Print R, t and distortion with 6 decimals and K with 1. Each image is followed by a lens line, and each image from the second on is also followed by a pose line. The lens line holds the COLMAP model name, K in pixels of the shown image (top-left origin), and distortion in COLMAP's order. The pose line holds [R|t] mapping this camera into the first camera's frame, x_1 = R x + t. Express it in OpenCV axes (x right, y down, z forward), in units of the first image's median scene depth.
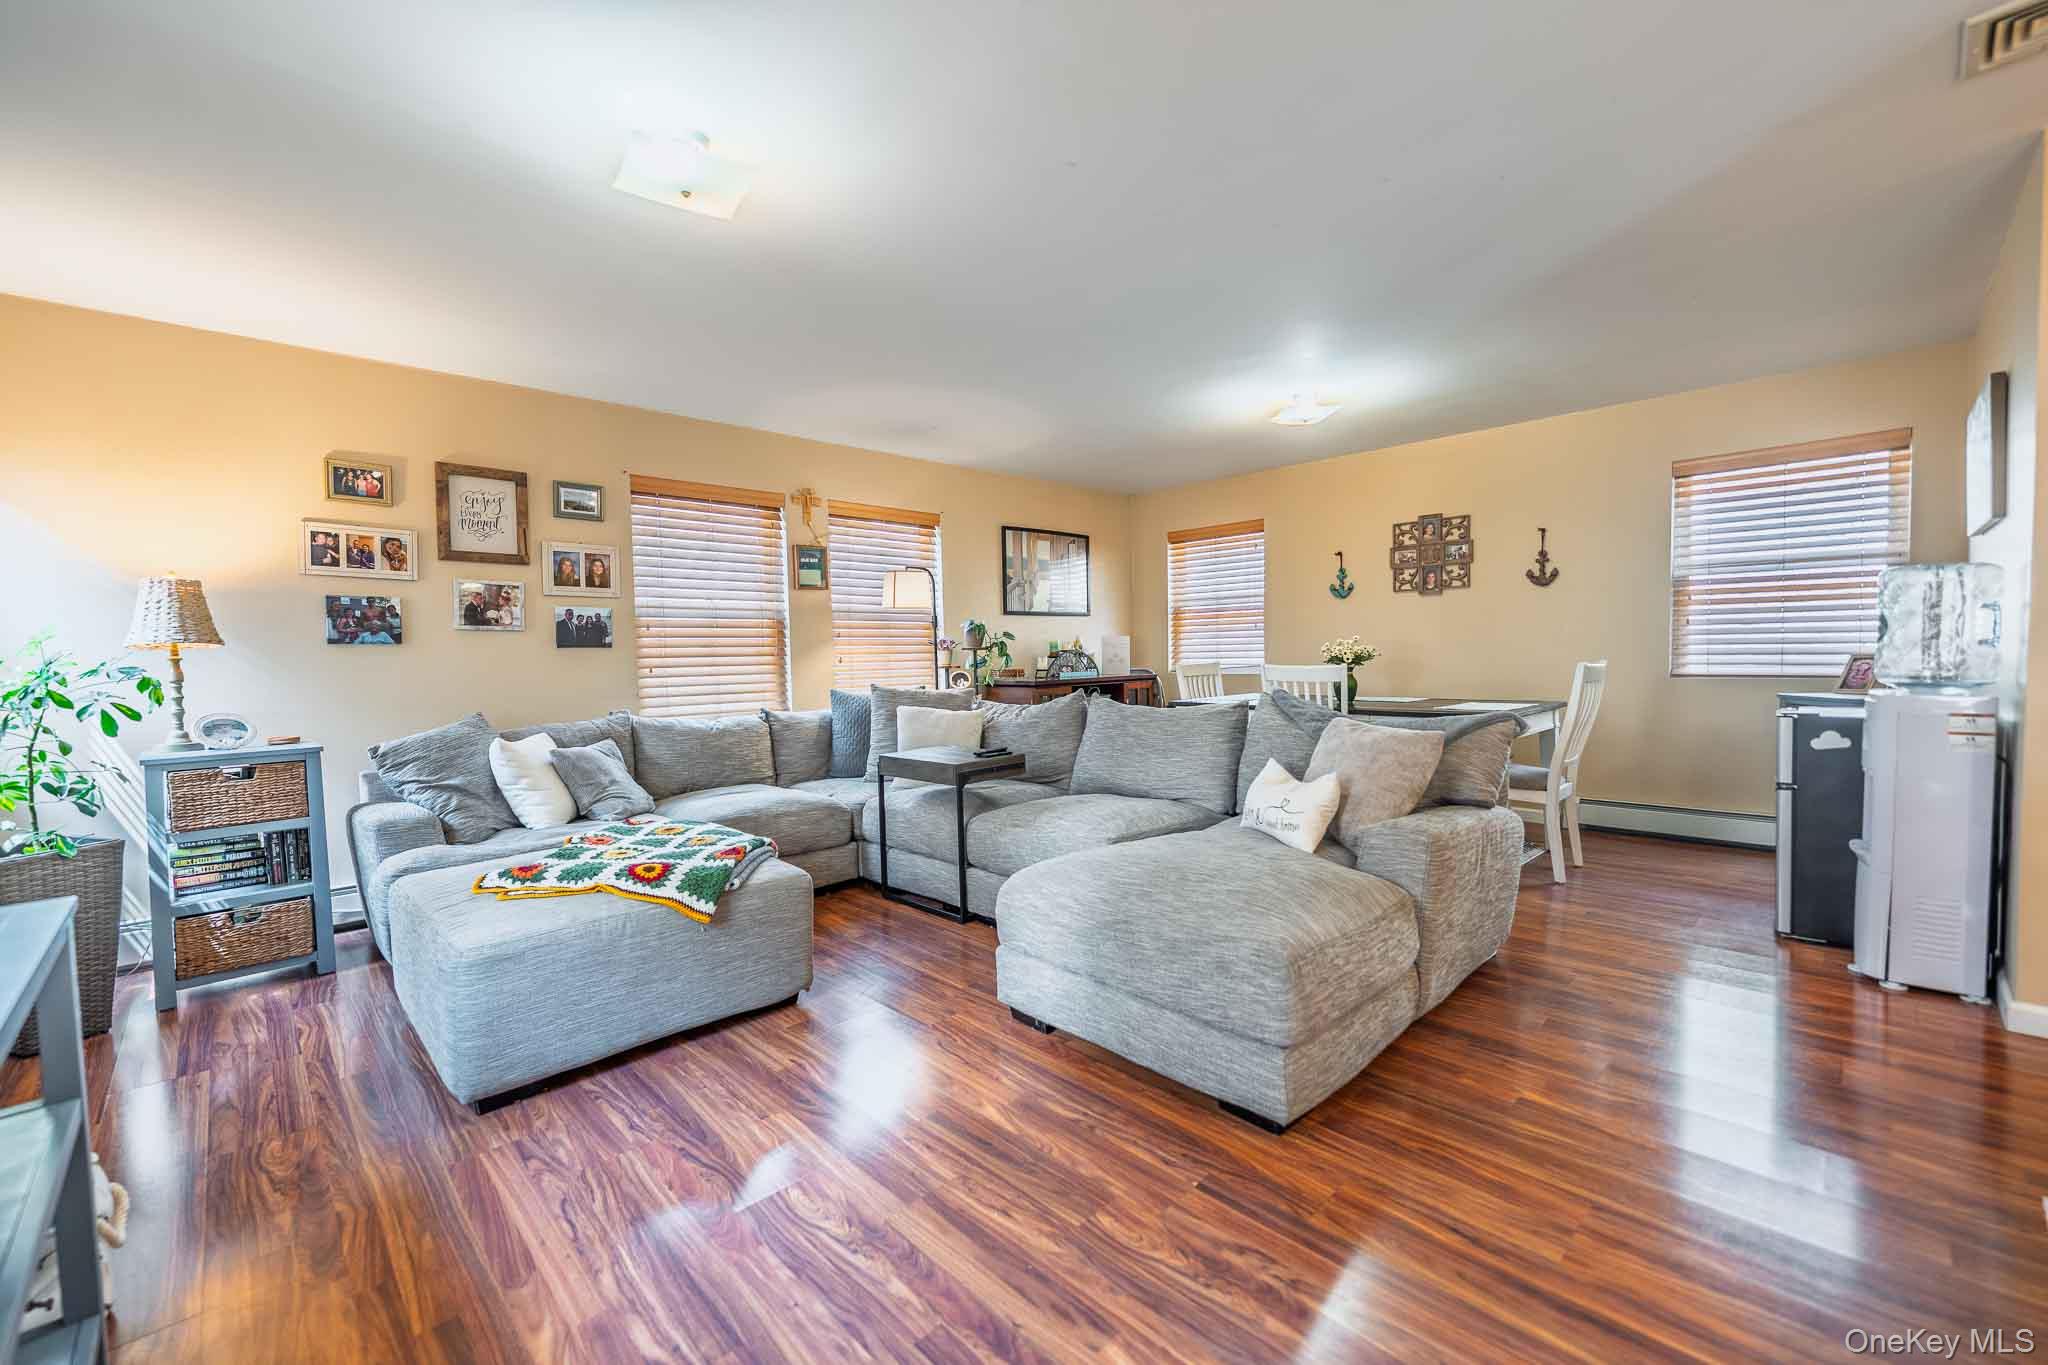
lens RADIAL K [[827.8, 0, 1016.4], [0, 827.8, 686.4], [0, 0, 1]] dist [0.000737, -0.000927]
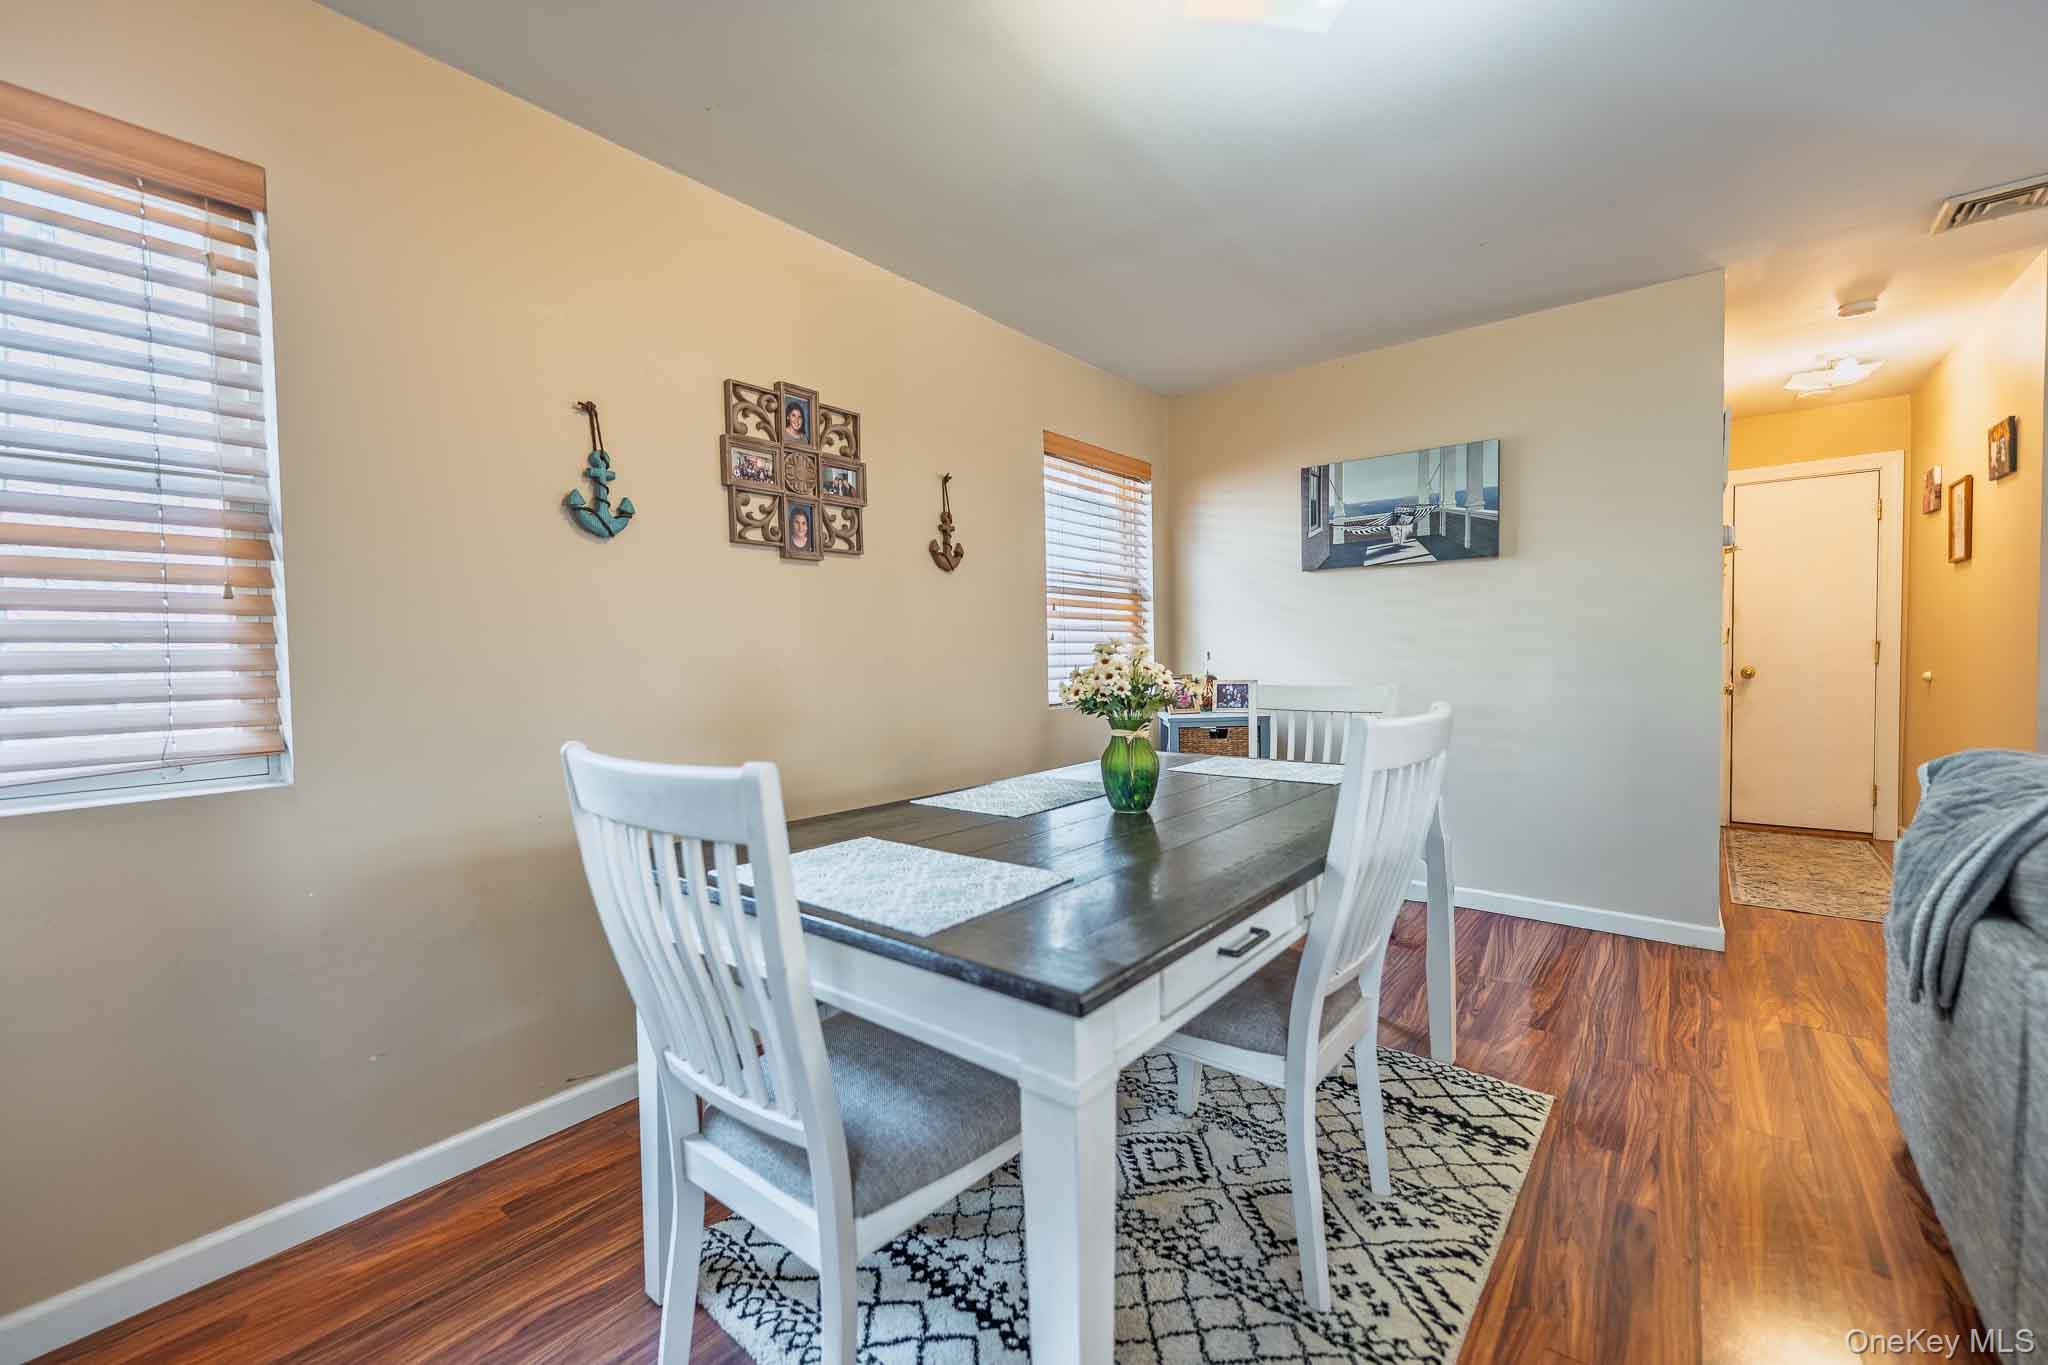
lens RADIAL K [[827.8, 0, 1008.9], [0, 827.8, 676.4], [0, 0, 1]] dist [0.000737, -0.000927]
pose [[-0.122581, -0.014523, 0.992352, 0.027988], [0.053981, 0.998315, 0.021278, -0.064665], [-0.990989, 0.056177, -0.121590, 1.249713]]
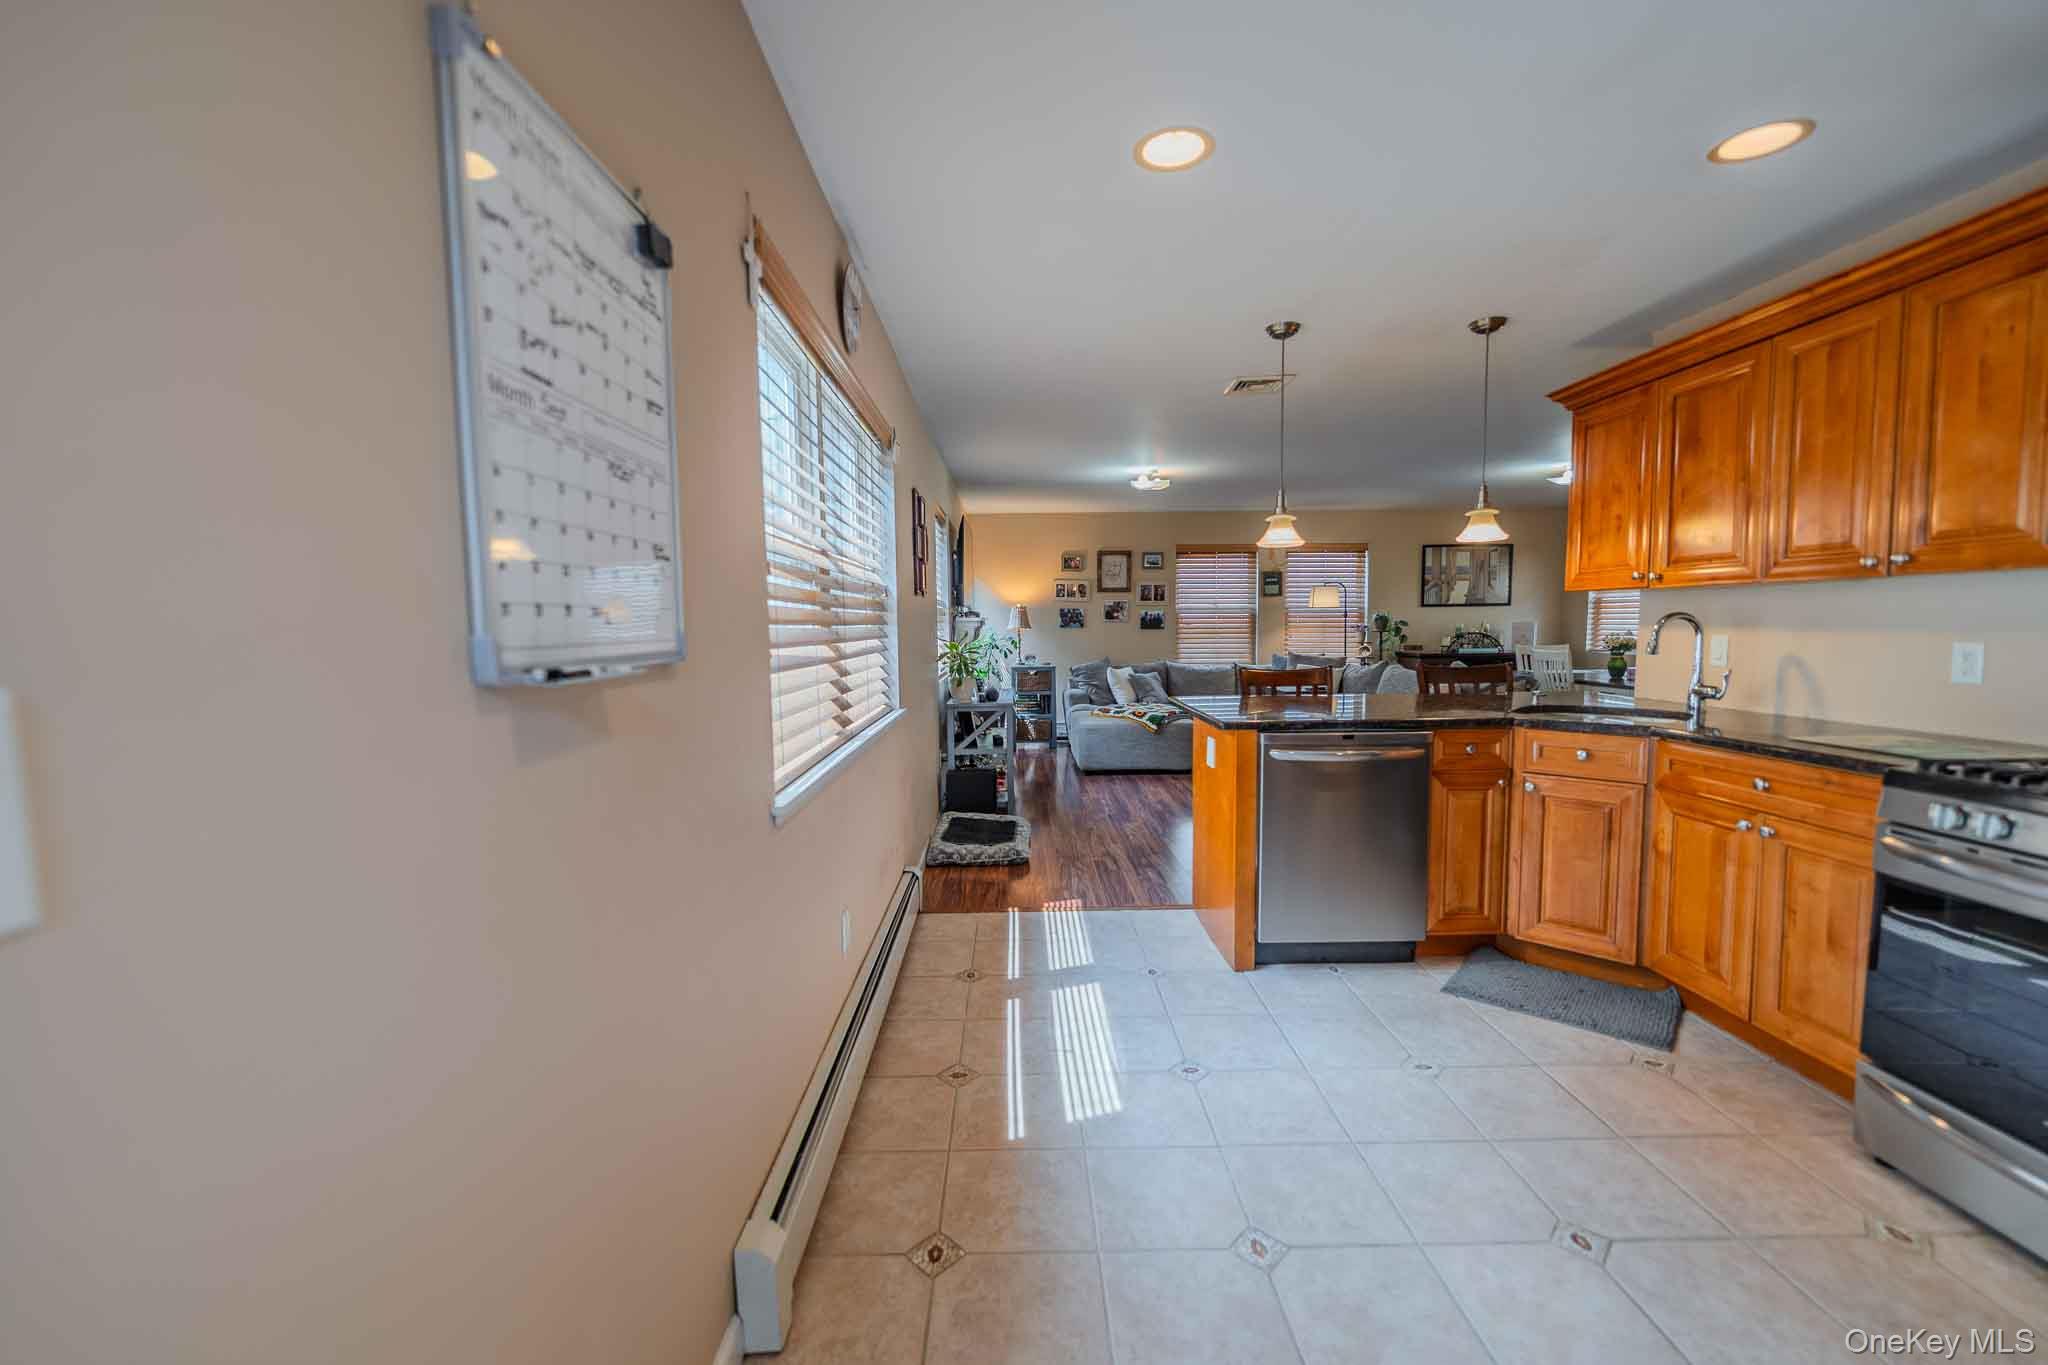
lens RADIAL K [[827.8, 0, 1016.3], [0, 827.8, 687.6], [0, 0, 1]] dist [0.000737, -0.000927]
pose [[0.723832, 0.069432, -0.686474, 0.713637], [-0.034337, 0.997316, 0.064666, -0.022554], [0.689122, -0.023236, 0.724273, -0.808029]]
